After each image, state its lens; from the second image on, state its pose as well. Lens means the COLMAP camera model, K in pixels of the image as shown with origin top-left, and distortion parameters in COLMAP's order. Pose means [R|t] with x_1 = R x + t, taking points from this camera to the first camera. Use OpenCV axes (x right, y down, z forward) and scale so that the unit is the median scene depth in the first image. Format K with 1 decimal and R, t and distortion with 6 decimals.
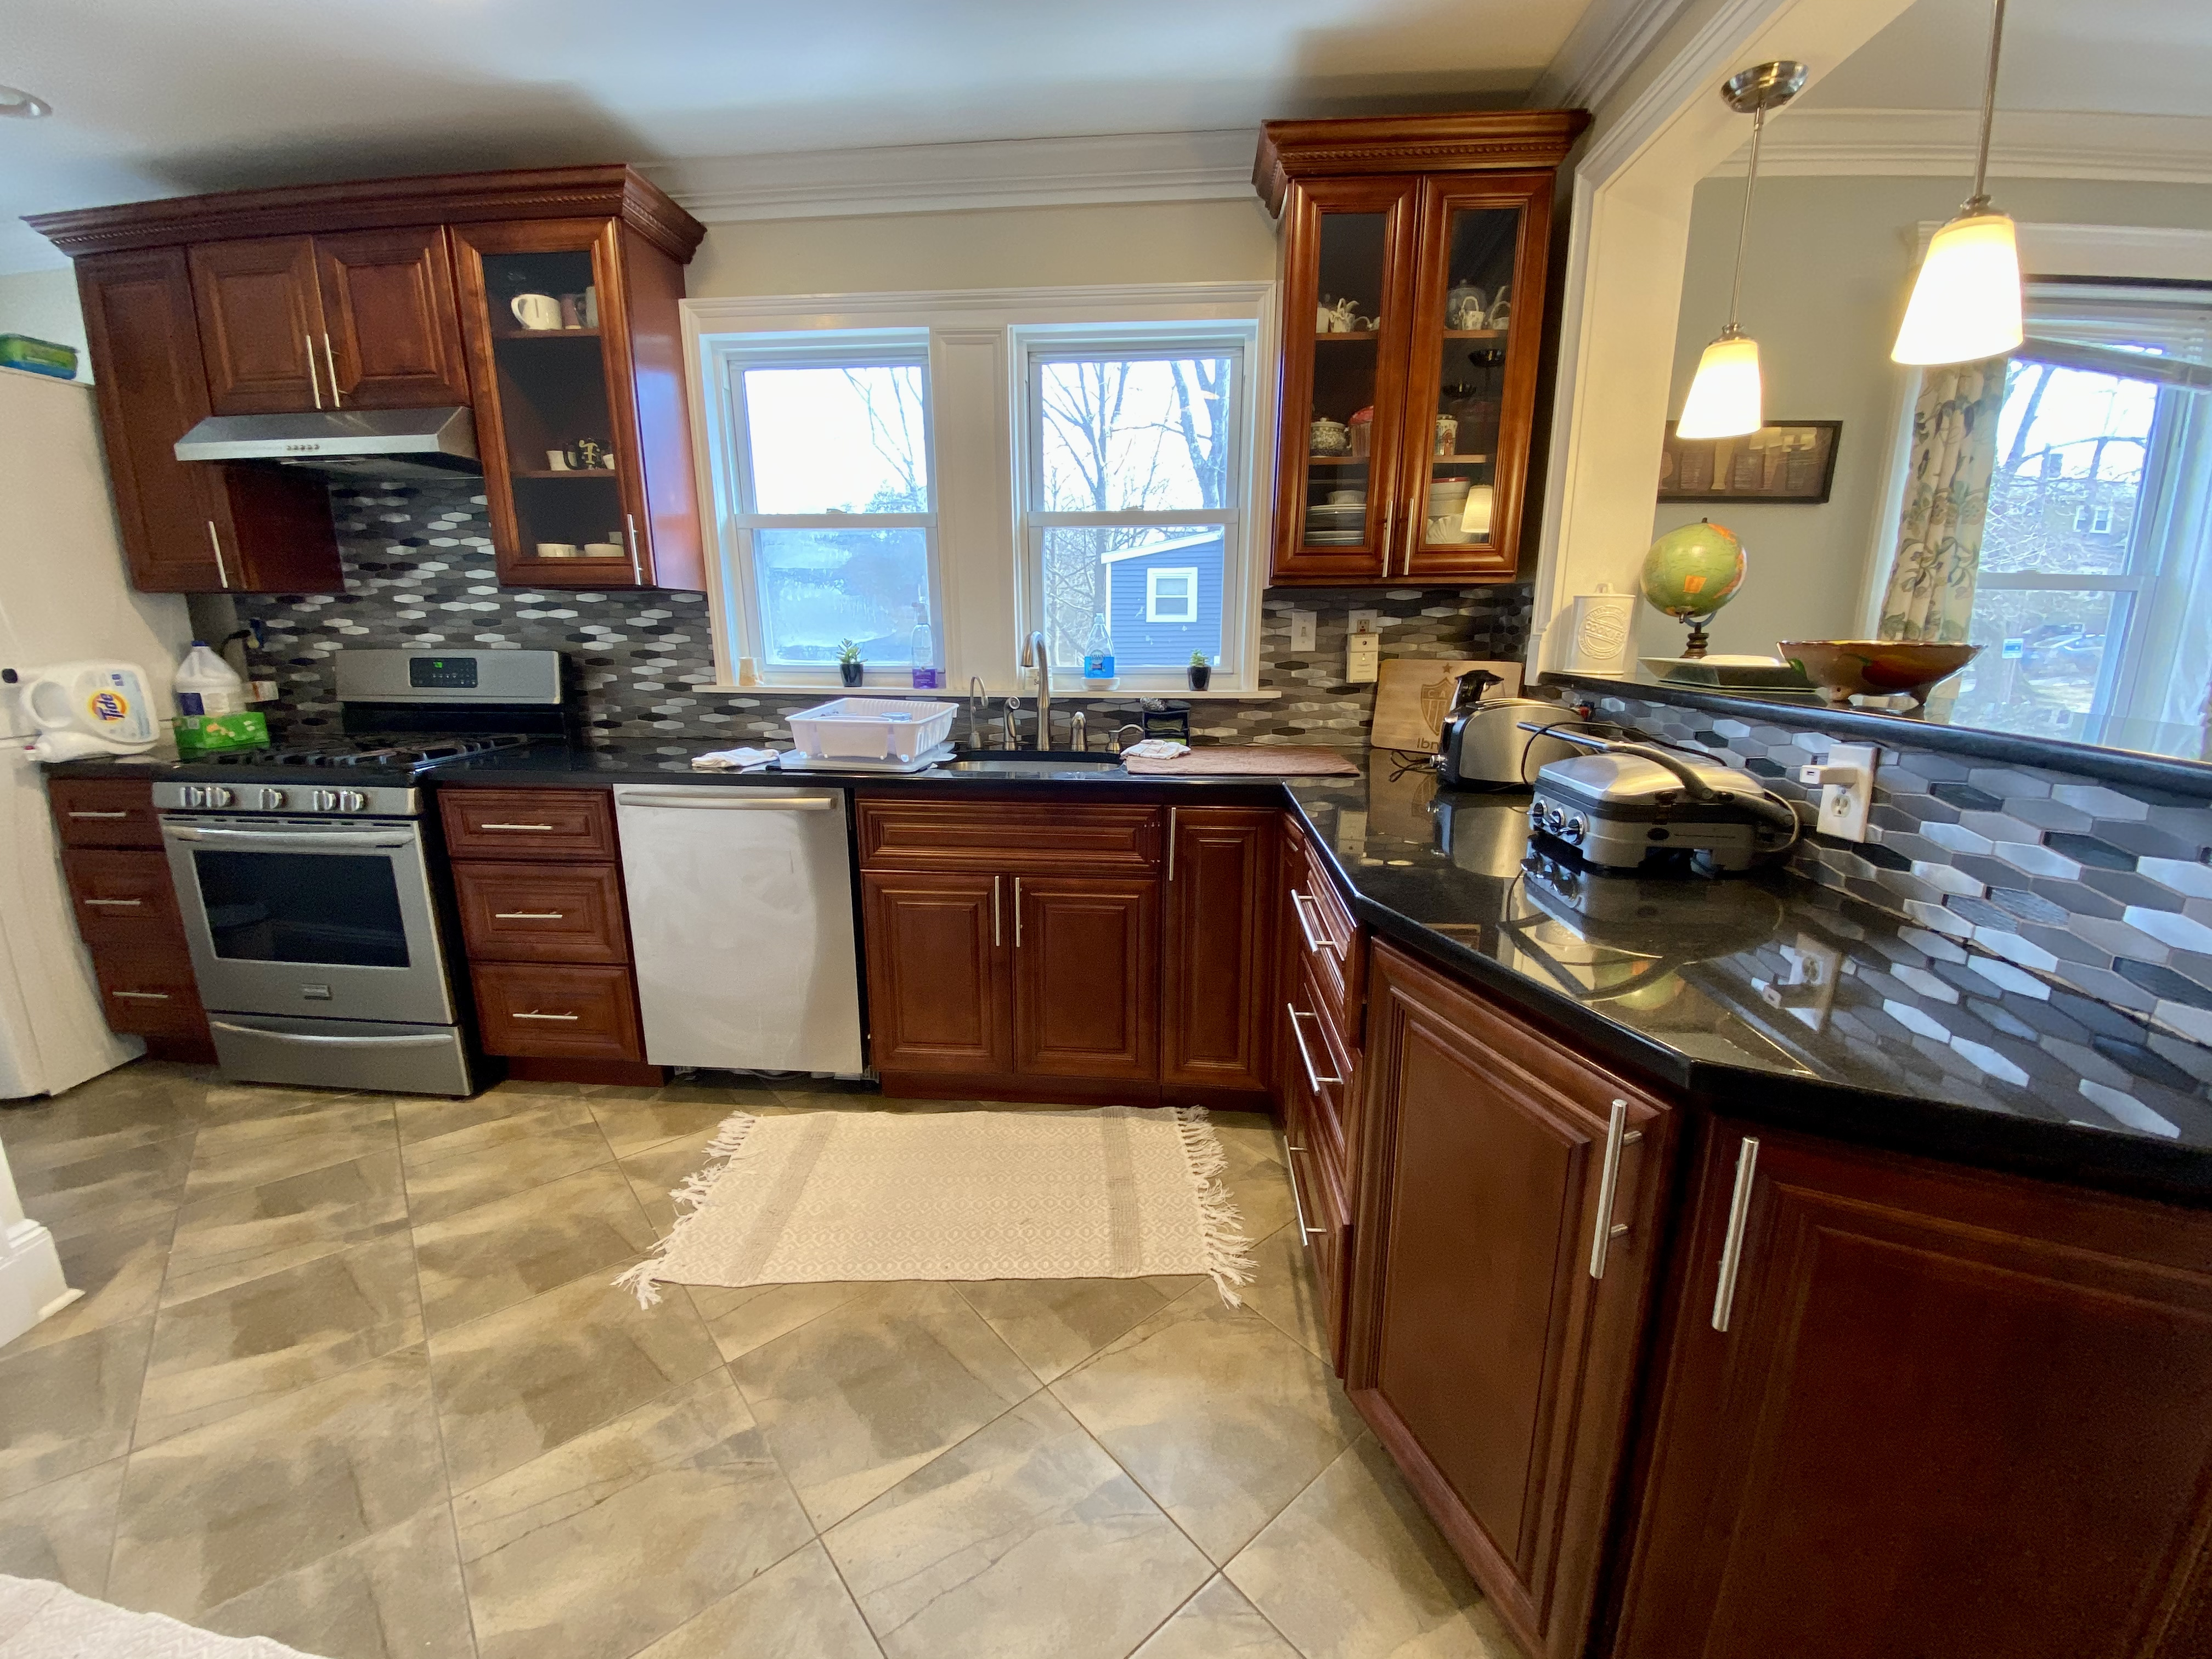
lens RADIAL K [[886.9, 0, 1105.6], [0, 886.9, 835.1], [0, 0, 1]] dist [0.022119, -0.022728]
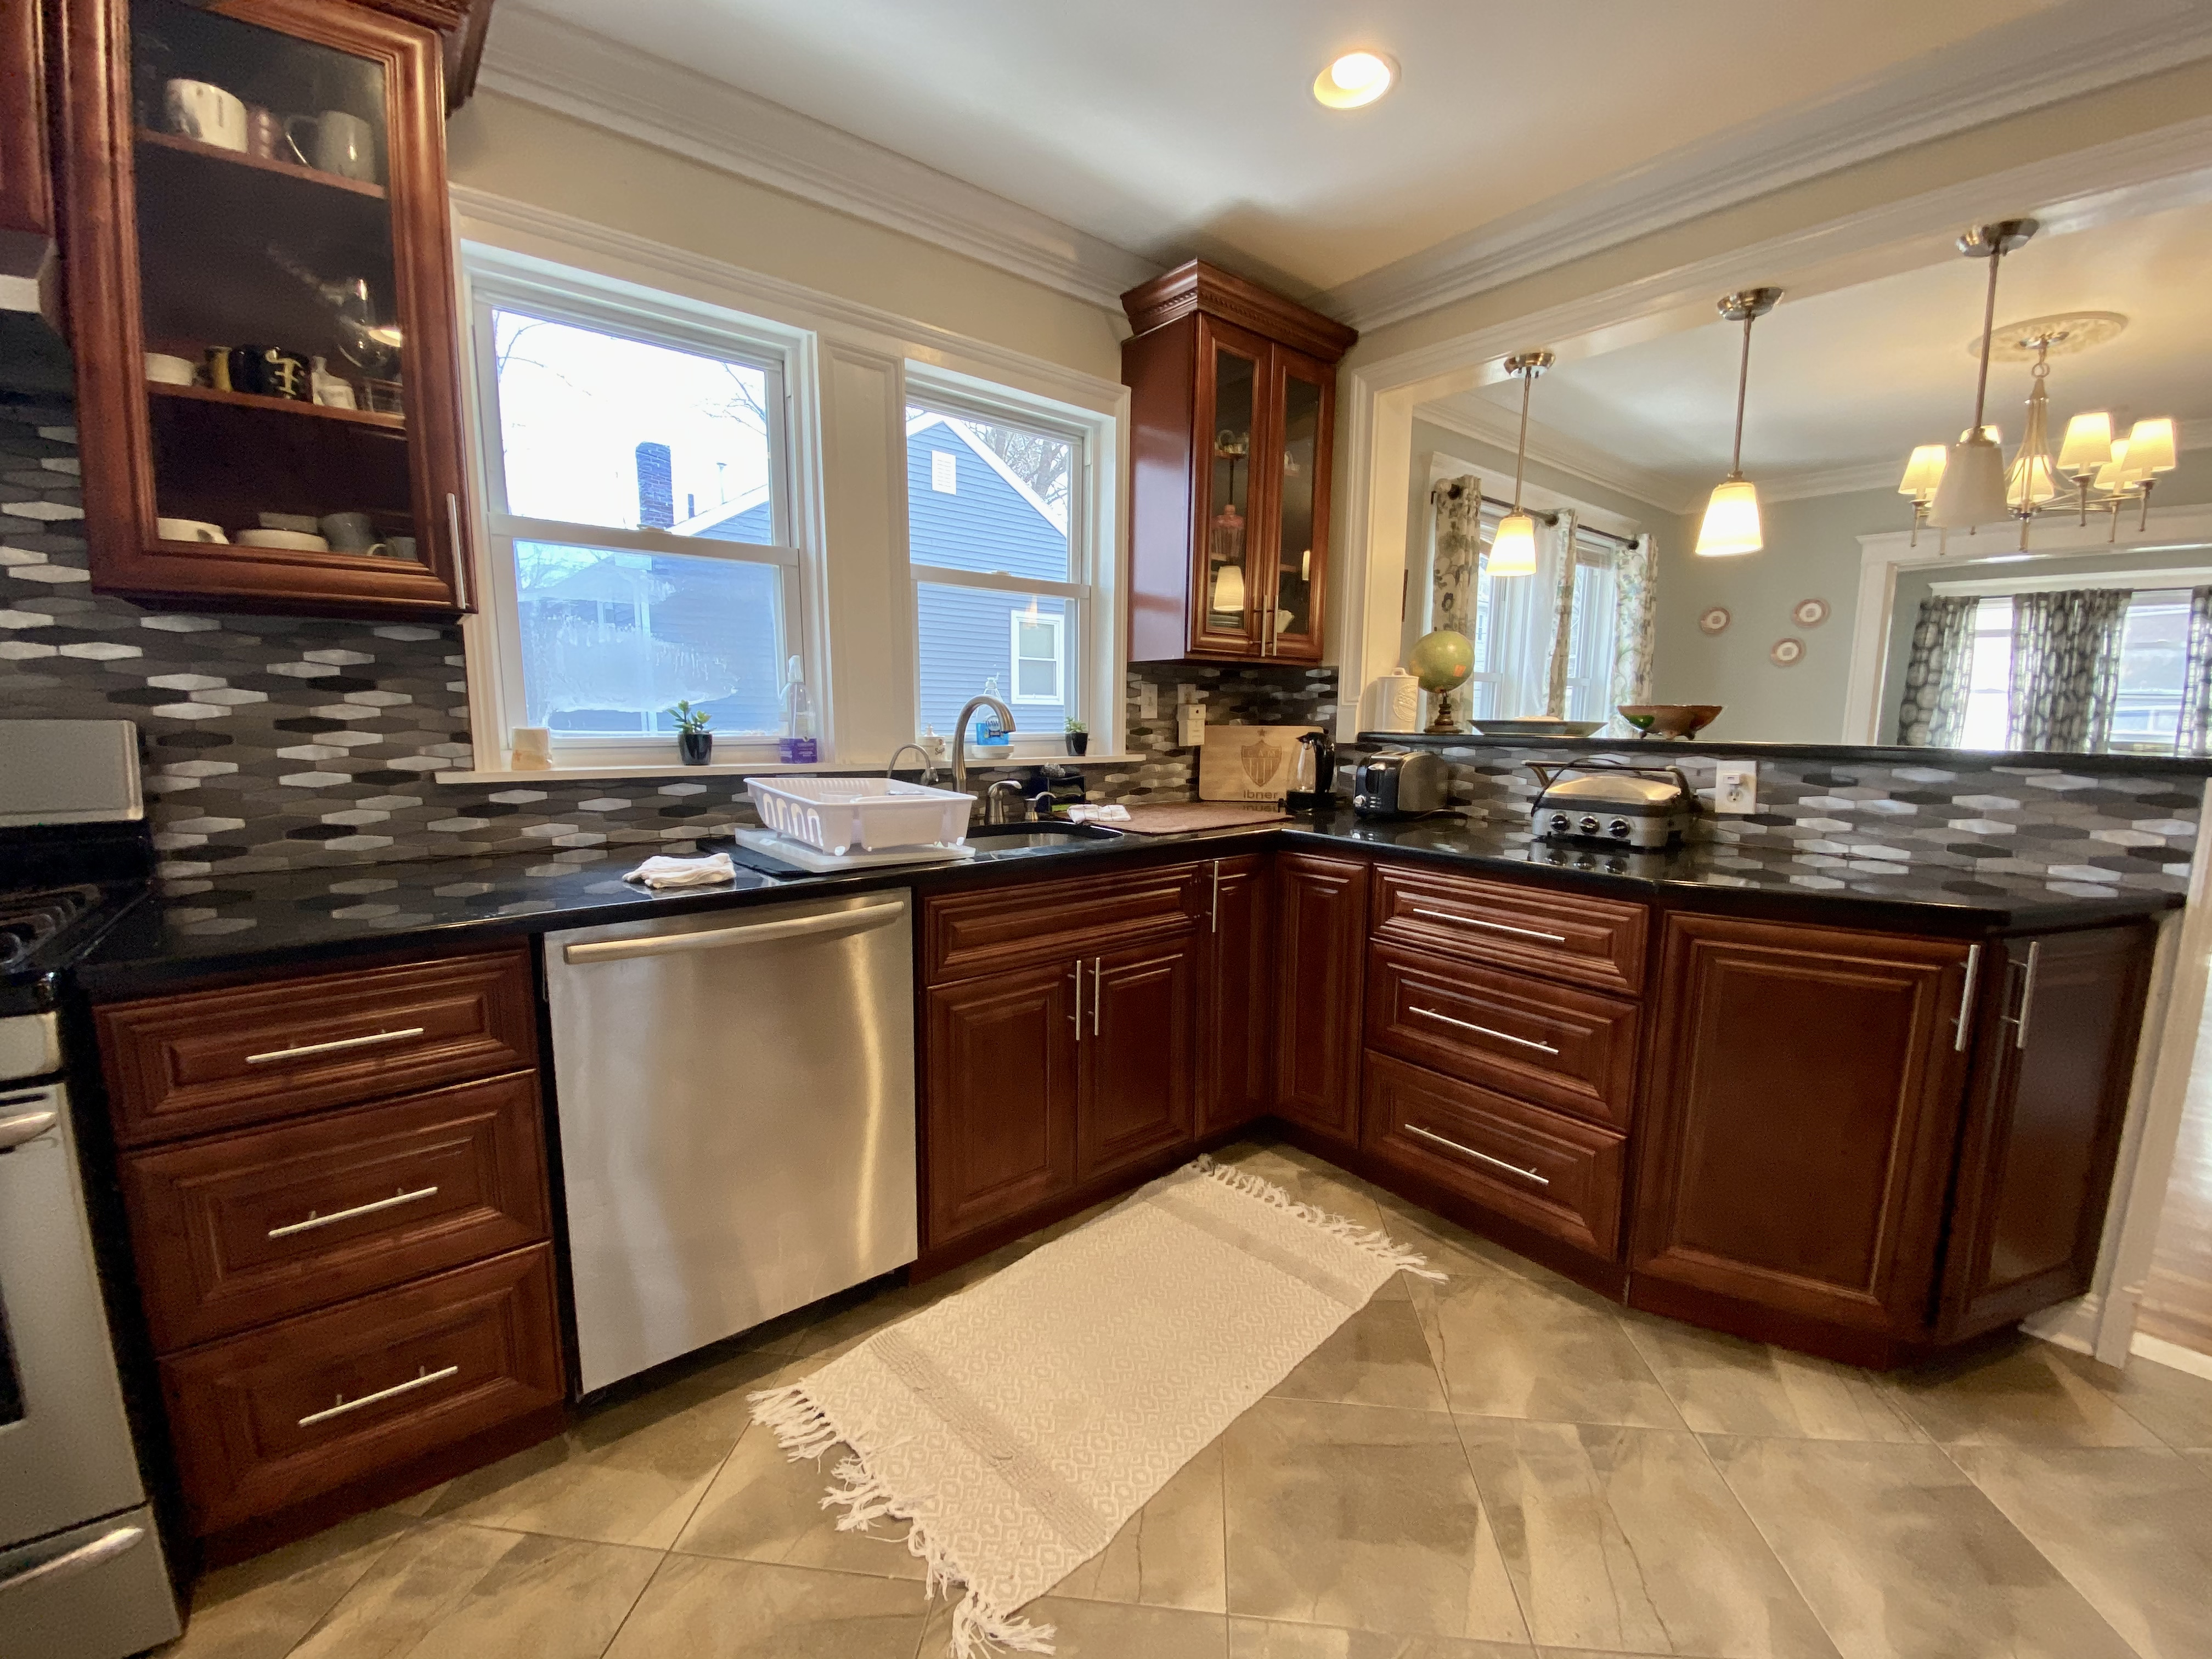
lens RADIAL K [[890.0, 0, 1108.8], [0, 890.0, 836.6], [0, 0, 1]] dist [0.028214, -0.024325]
pose [[0.720949, -0.089874, 0.687136, -0.638713], [0.149393, 0.988396, -0.027468, -0.044397], [-0.676694, 0.122456, 0.726010, 0.277735]]
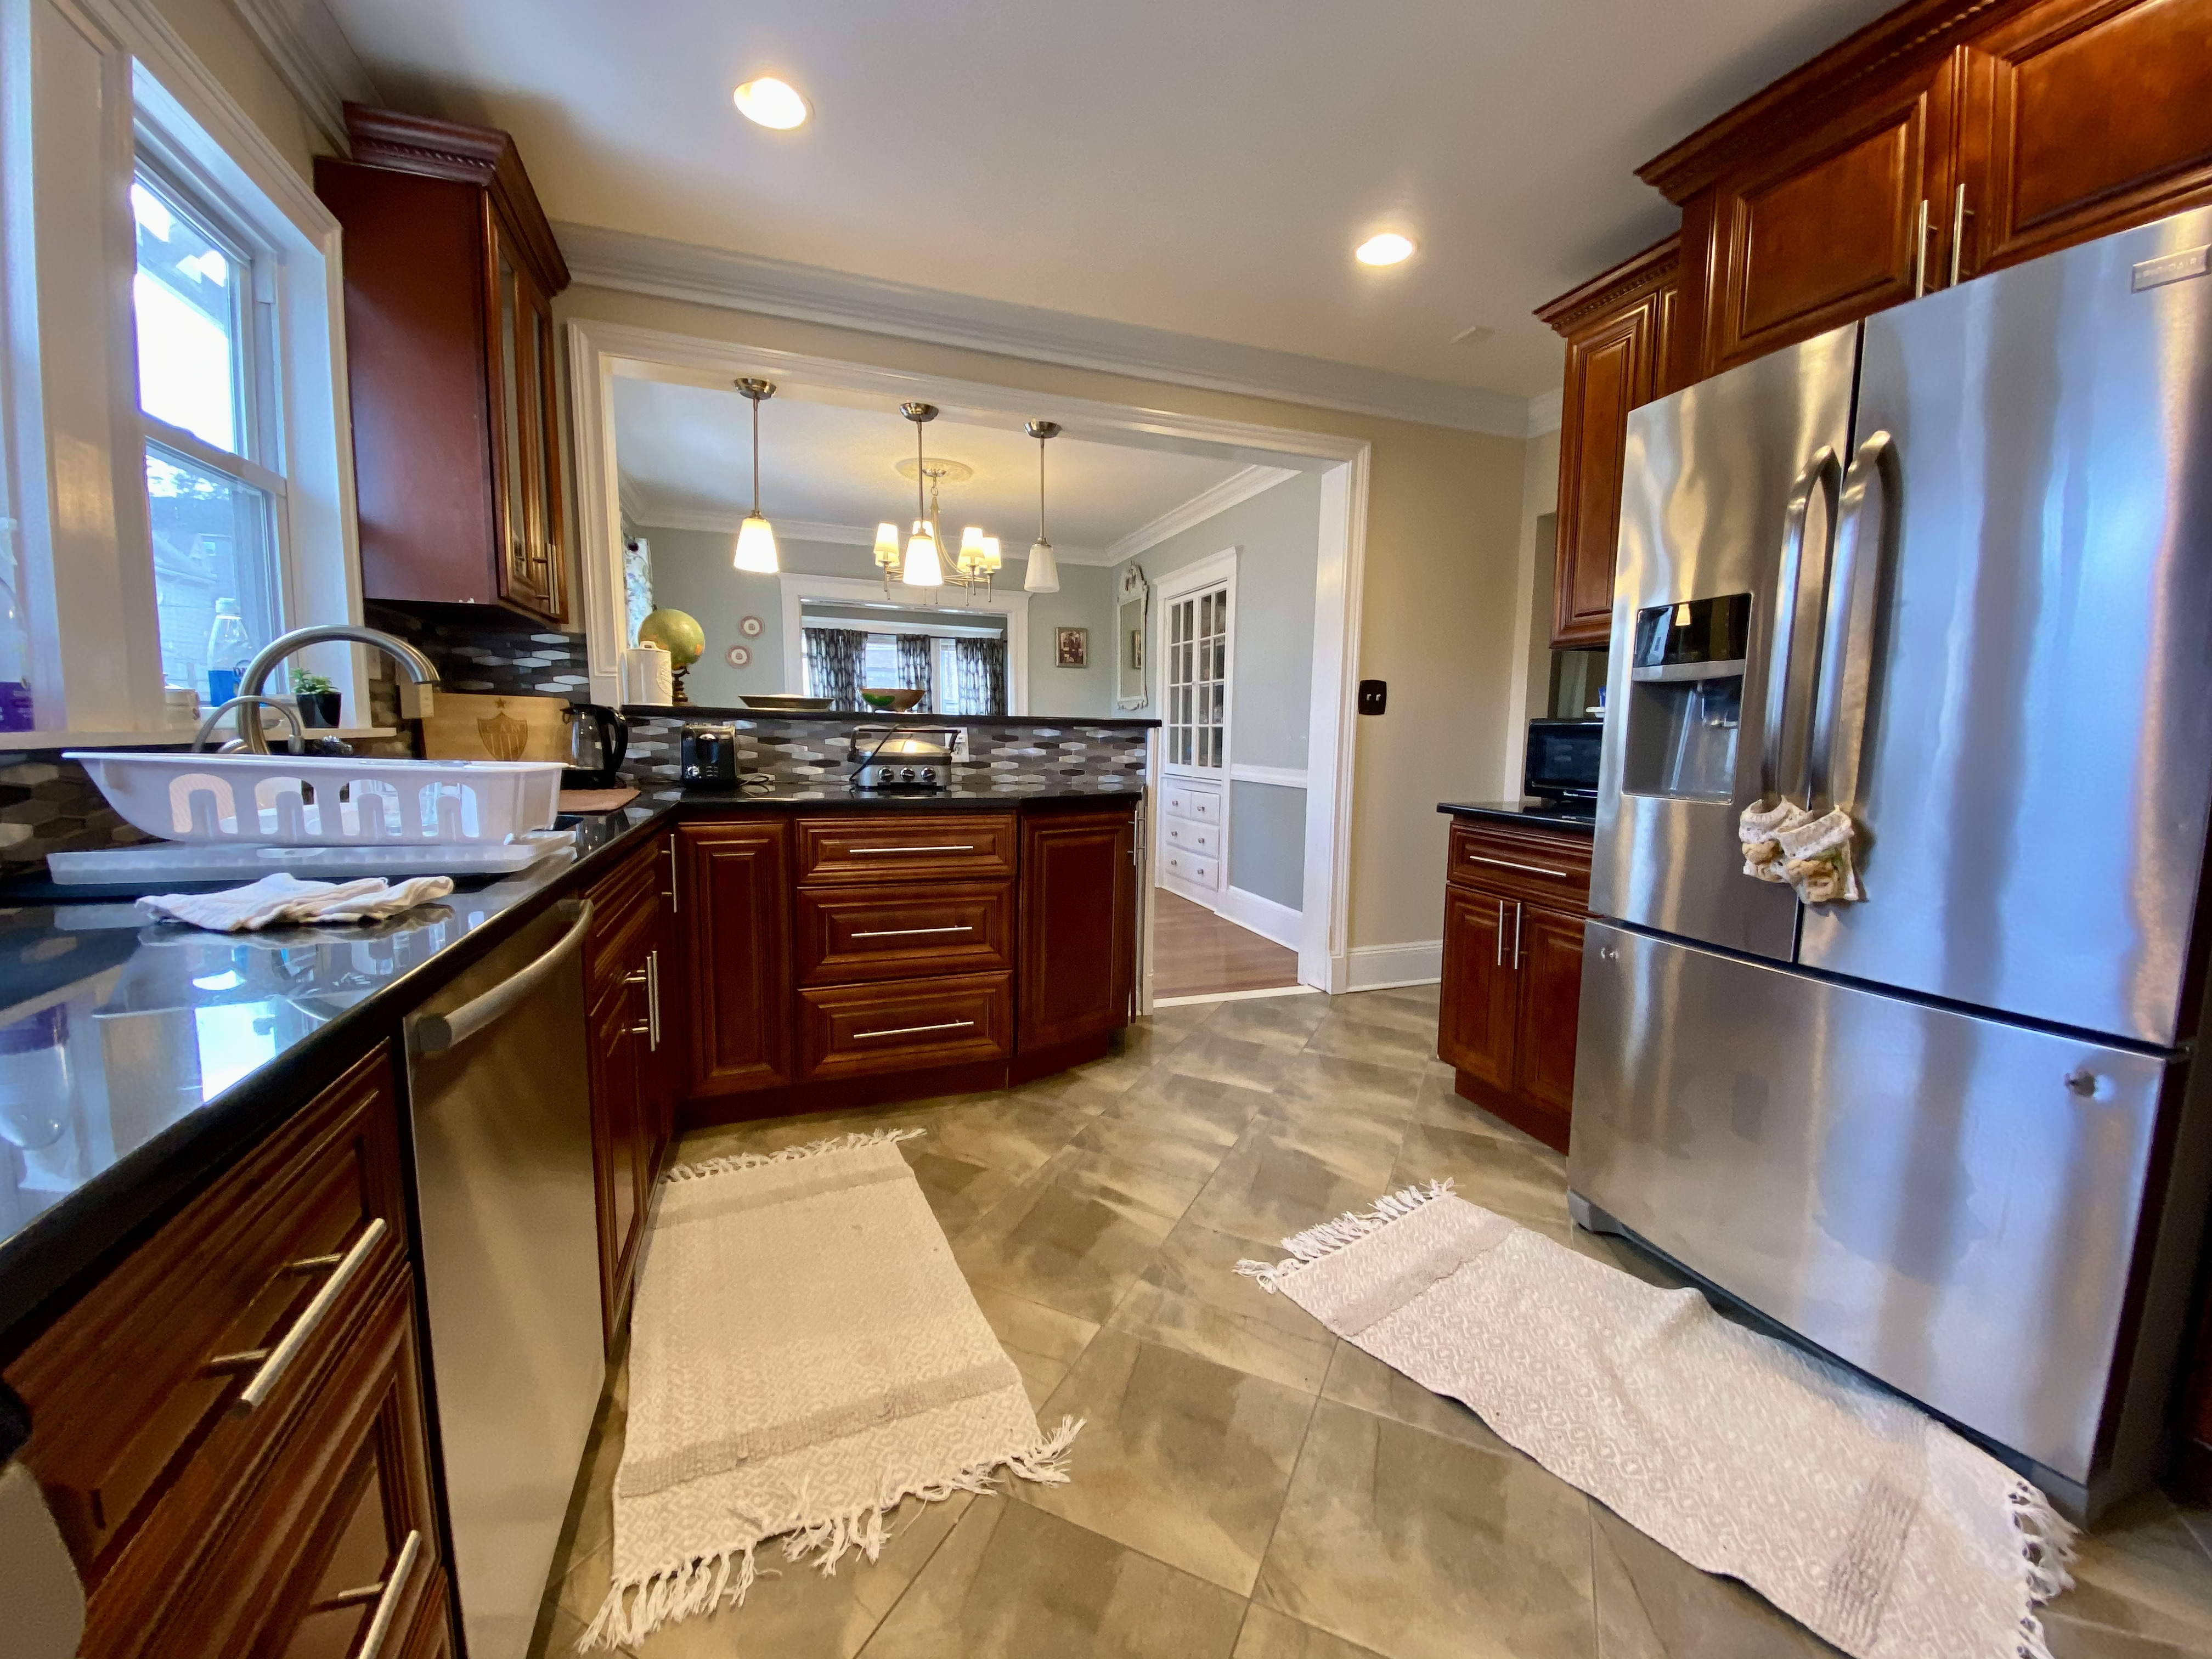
lens RADIAL K [[886.9, 0, 1105.6], [0, 886.9, 835.1], [0, 0, 1]] dist [0.022119, -0.022728]
pose [[-0.410420, -0.113375, 0.904821, -0.870897], [0.189370, 0.960014, 0.206187, -0.123888], [-0.892017, 0.255969, -0.372539, 0.817754]]
